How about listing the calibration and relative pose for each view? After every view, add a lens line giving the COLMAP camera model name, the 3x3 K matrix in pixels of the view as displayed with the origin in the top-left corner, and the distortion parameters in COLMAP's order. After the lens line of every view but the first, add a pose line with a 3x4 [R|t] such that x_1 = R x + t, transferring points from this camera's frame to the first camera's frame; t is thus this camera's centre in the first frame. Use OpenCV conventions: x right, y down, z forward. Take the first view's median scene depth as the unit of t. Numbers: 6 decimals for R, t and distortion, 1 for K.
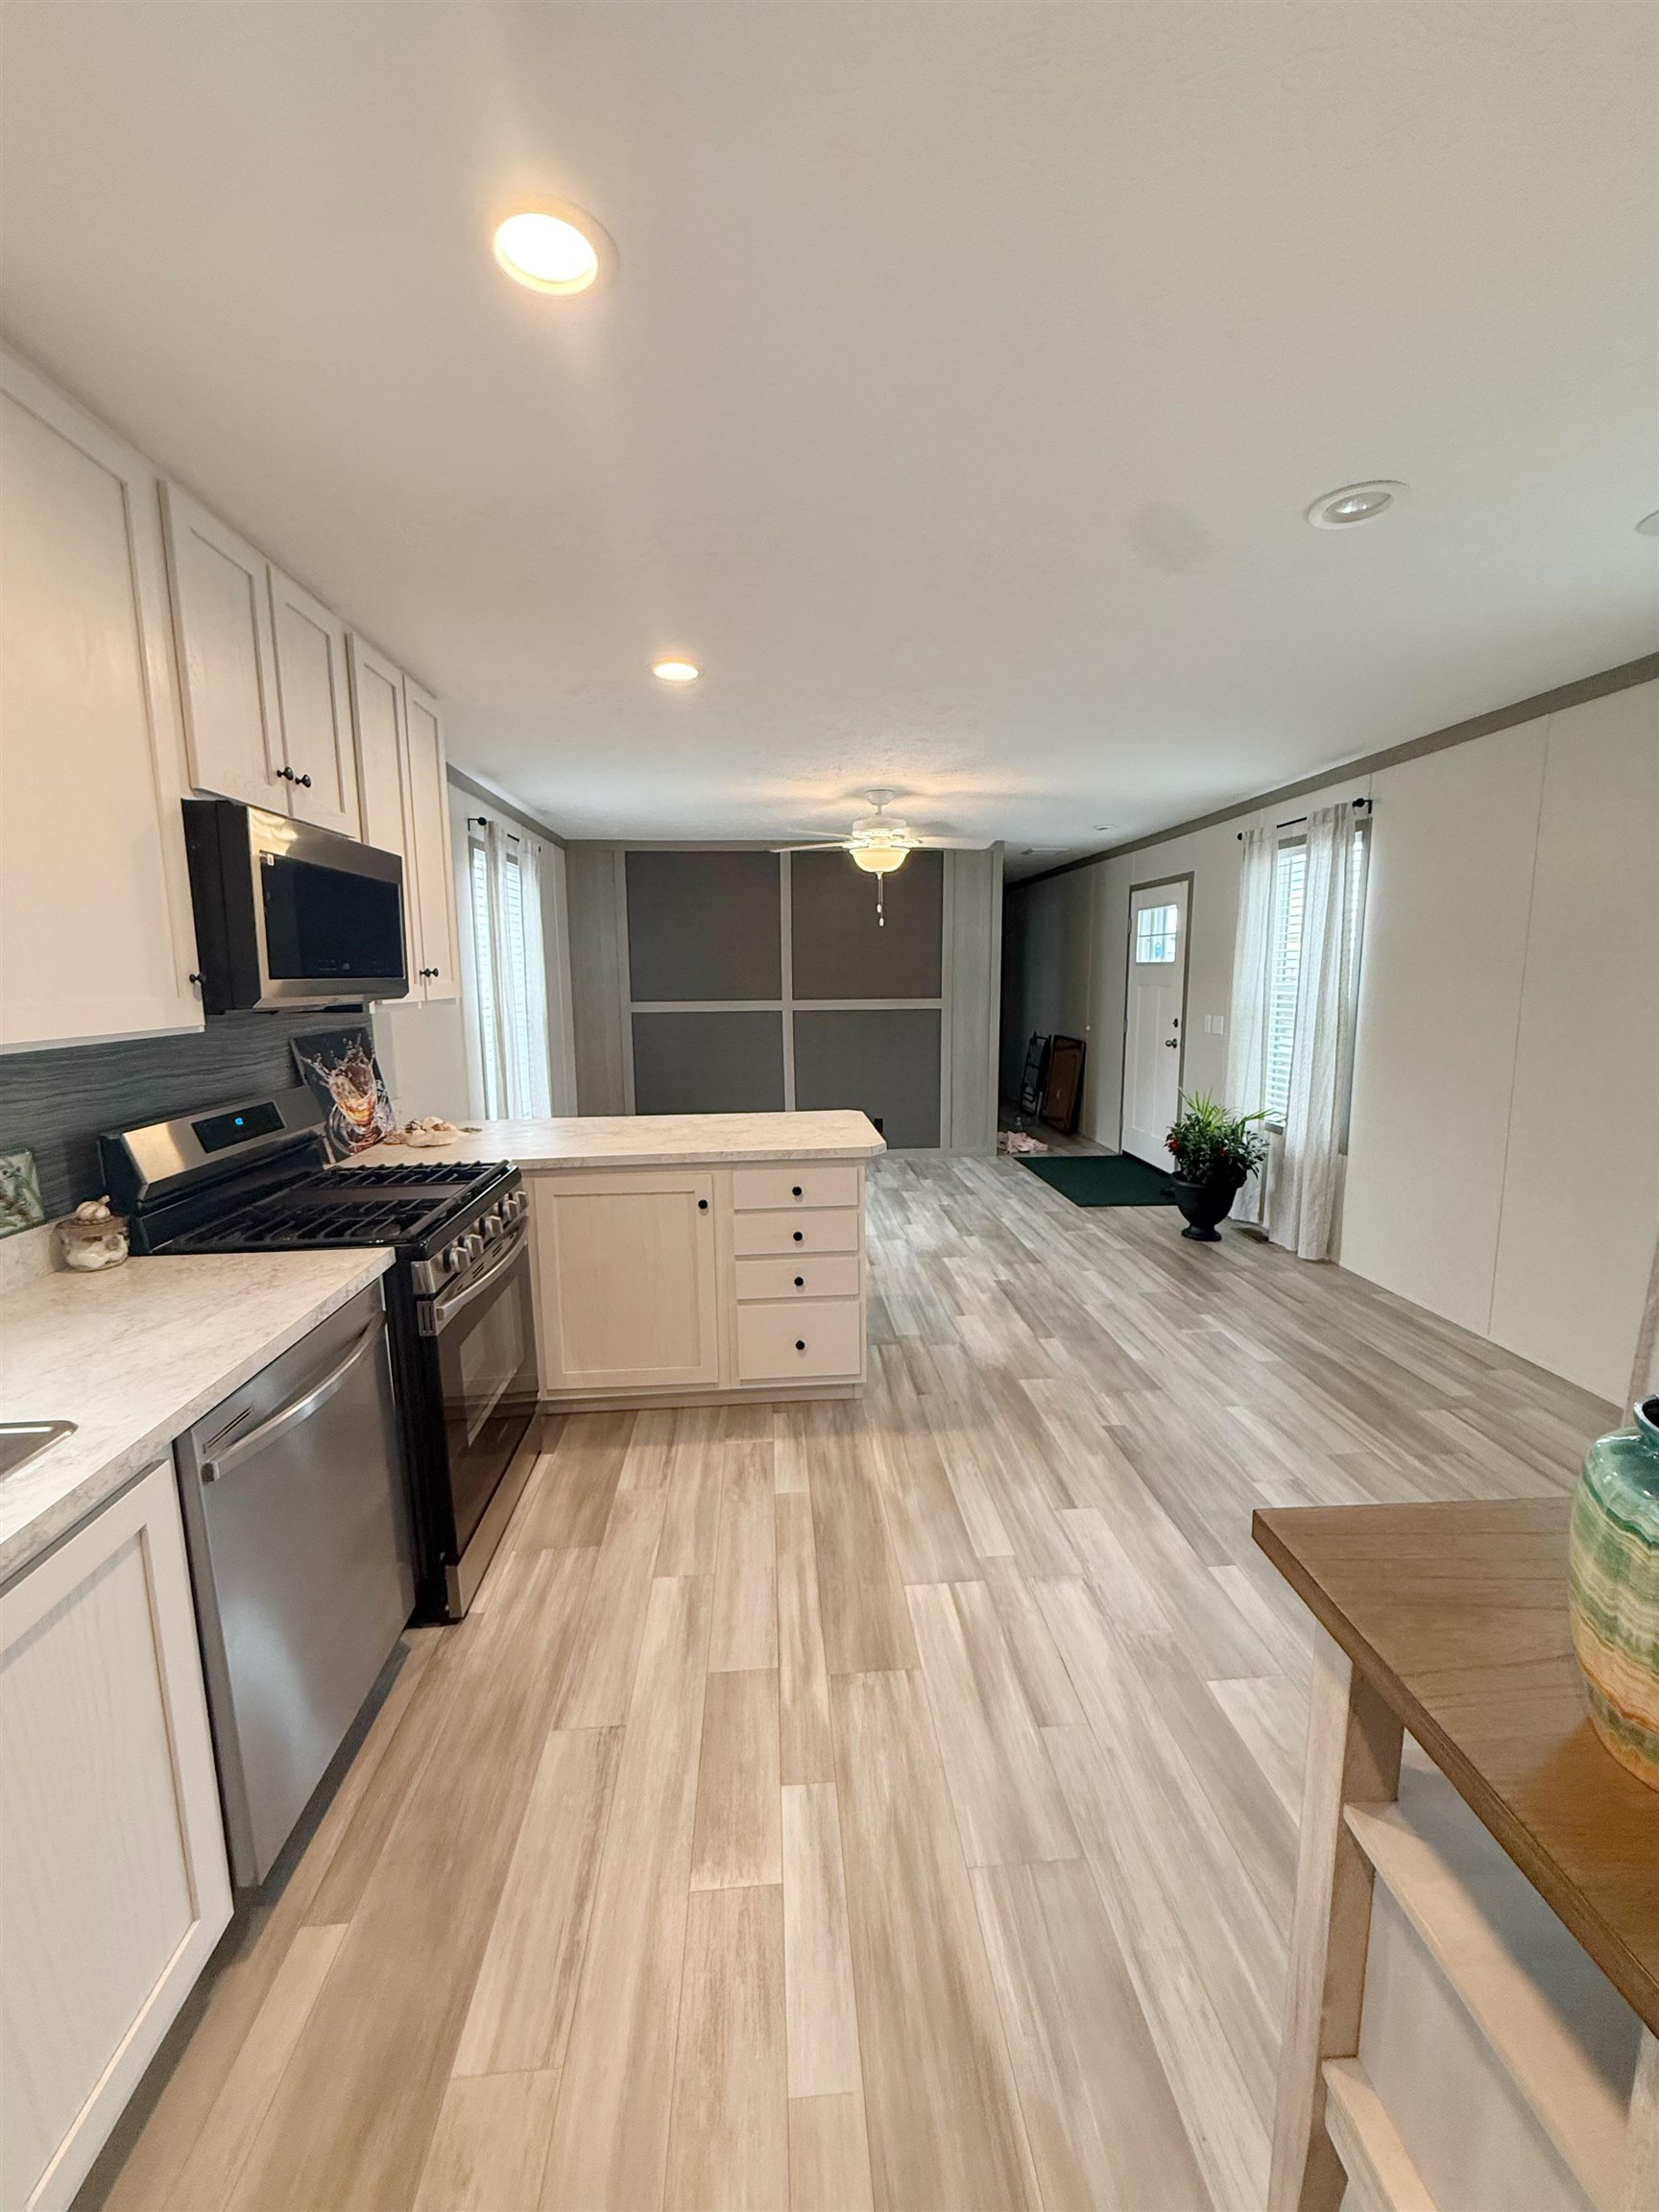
lens RADIAL K [[879.2, 0, 829.5], [0, 879.2, 1106.0], [0, 0, 1]] dist [-0.000421, -0.000181]
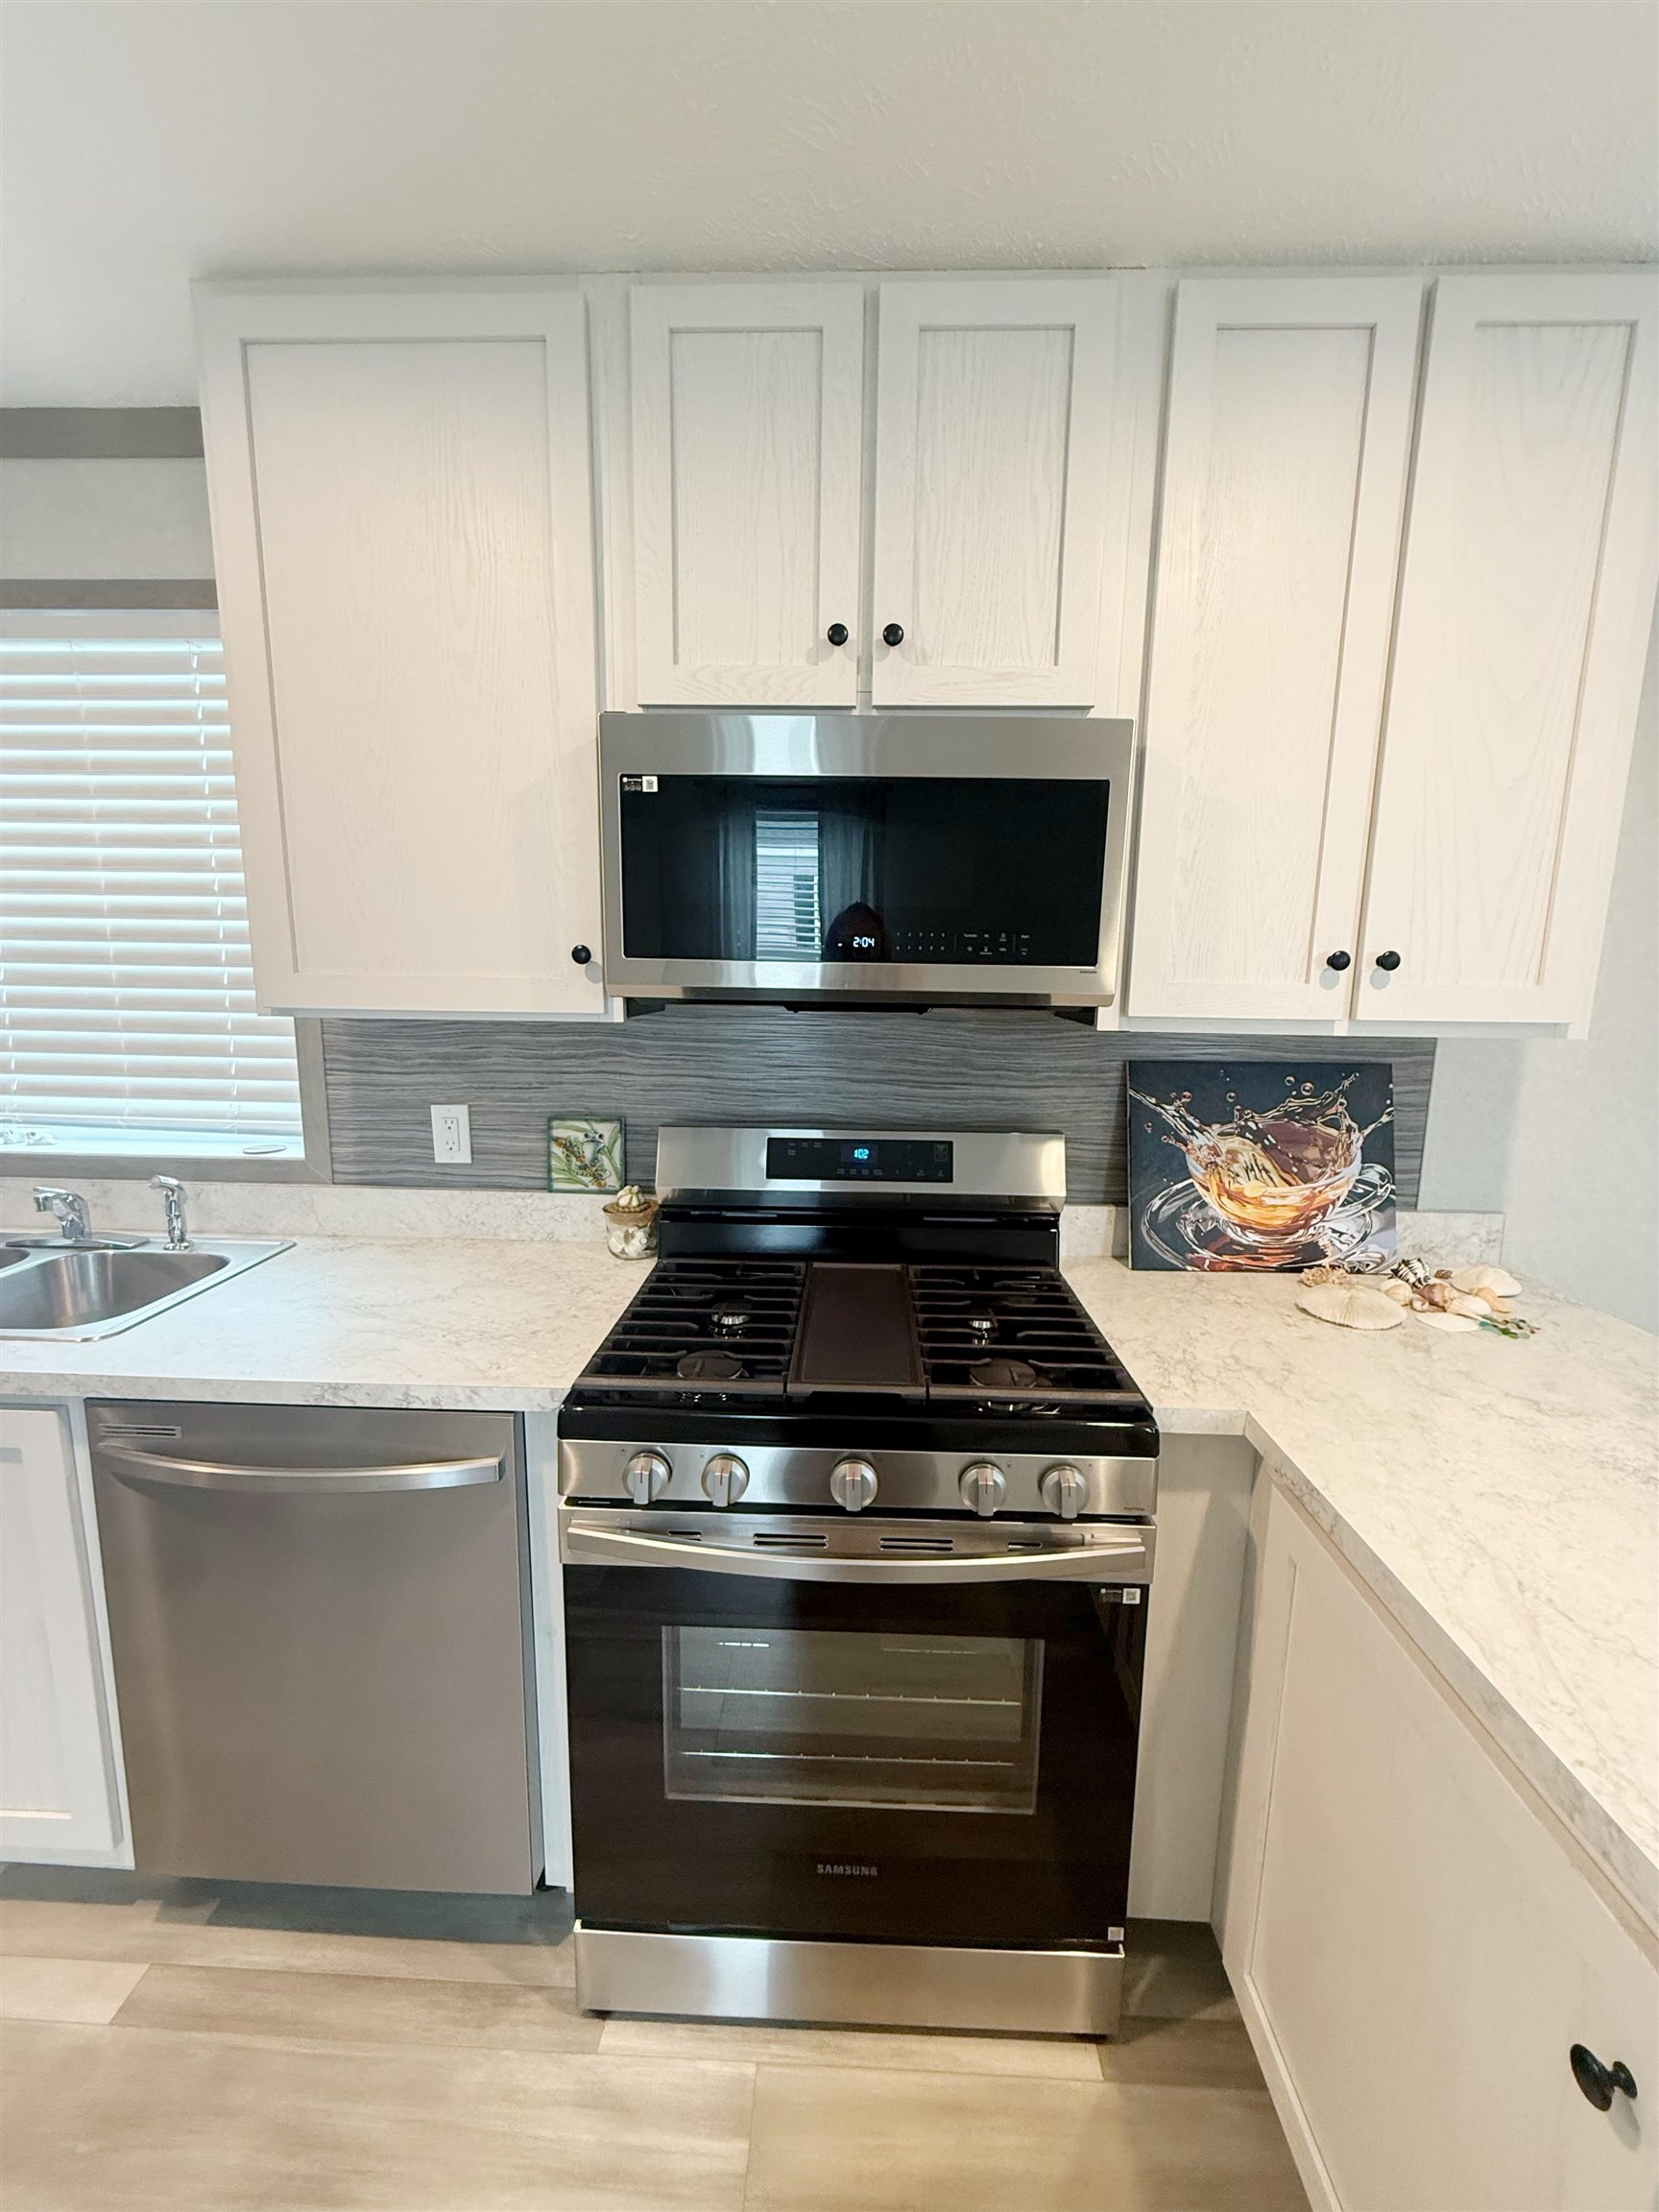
lens RADIAL K [[875.8, 0, 829.5], [0, 875.8, 1106.0], [0, 0, 1]] dist [0.000339, -0.000744]
pose [[-0.110252, 0.164926, -0.980124, 0.036535], [-0.165534, 0.969316, 0.181728, -0.109438], [0.980022, 0.182280, -0.079568, 0.740941]]
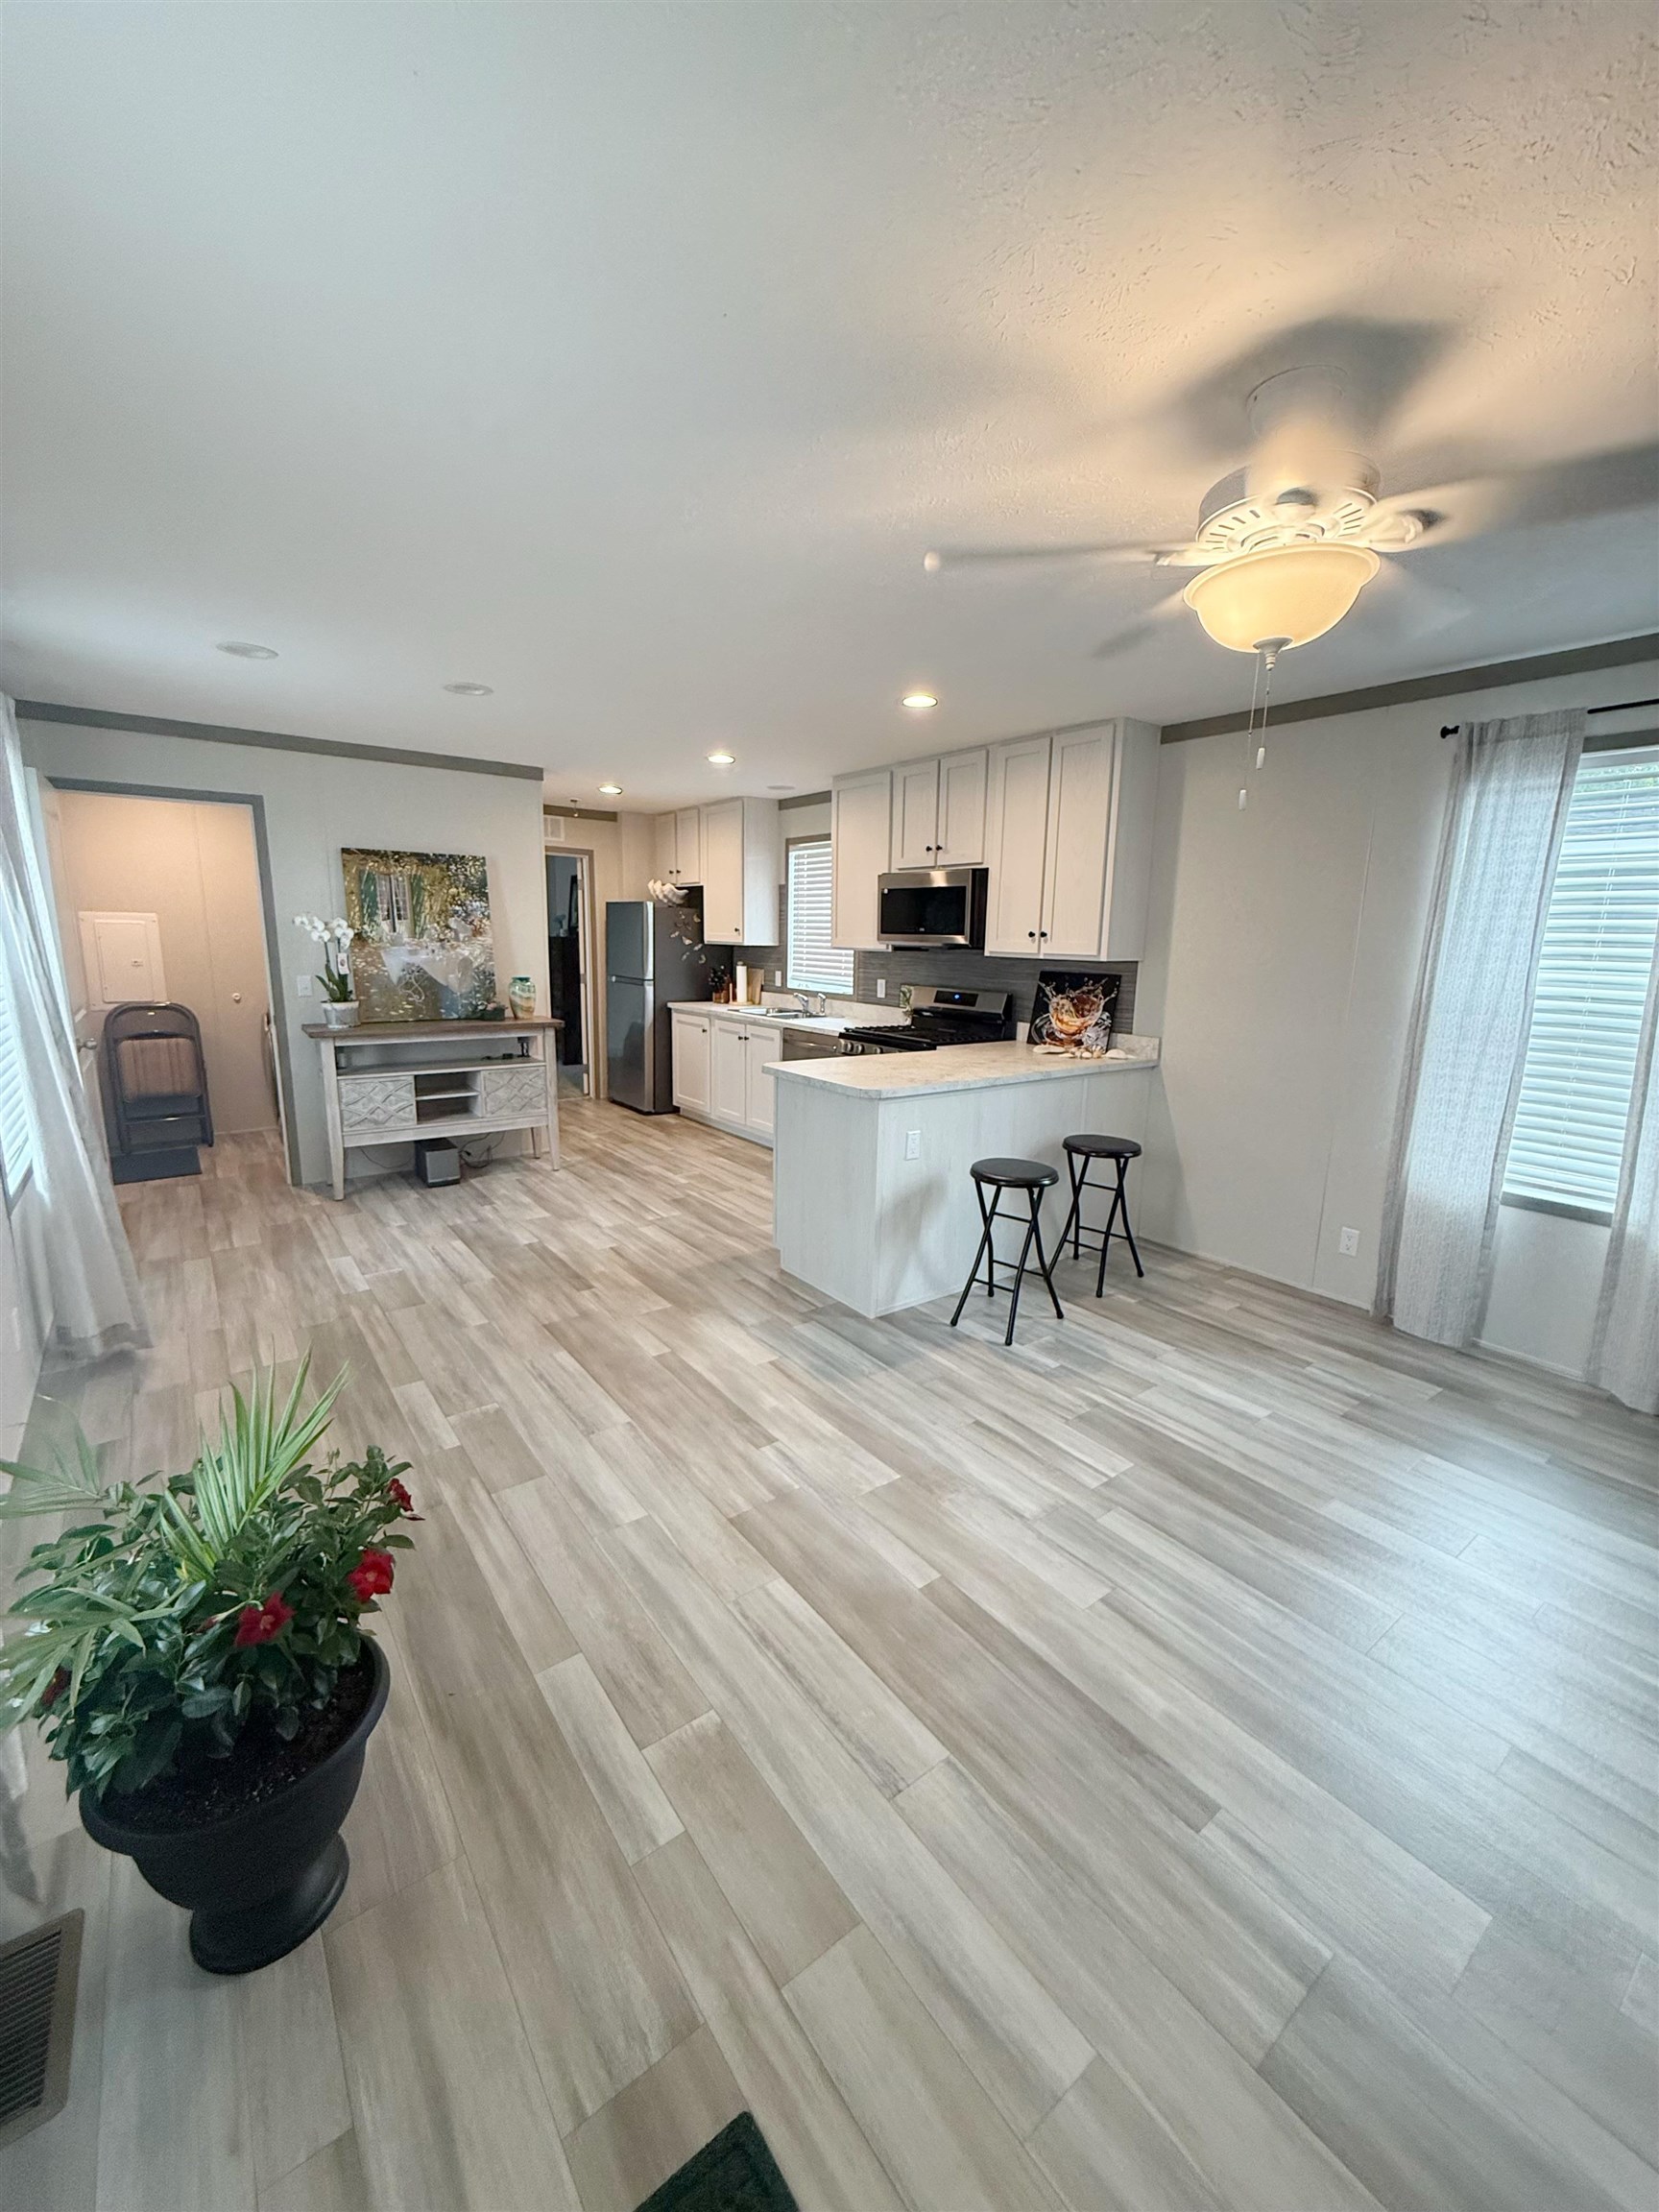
lens RADIAL K [[879.2, 0, 829.5], [0, 879.2, 1106.0], [0, 0, 1]] dist [-0.000421, -0.000181]
pose [[-0.841686, 0.099176, -0.530782, 0.640766], [-0.092338, 0.942072, 0.322451, -0.312022], [0.532014, 0.320414, -0.783771, 1.987087]]
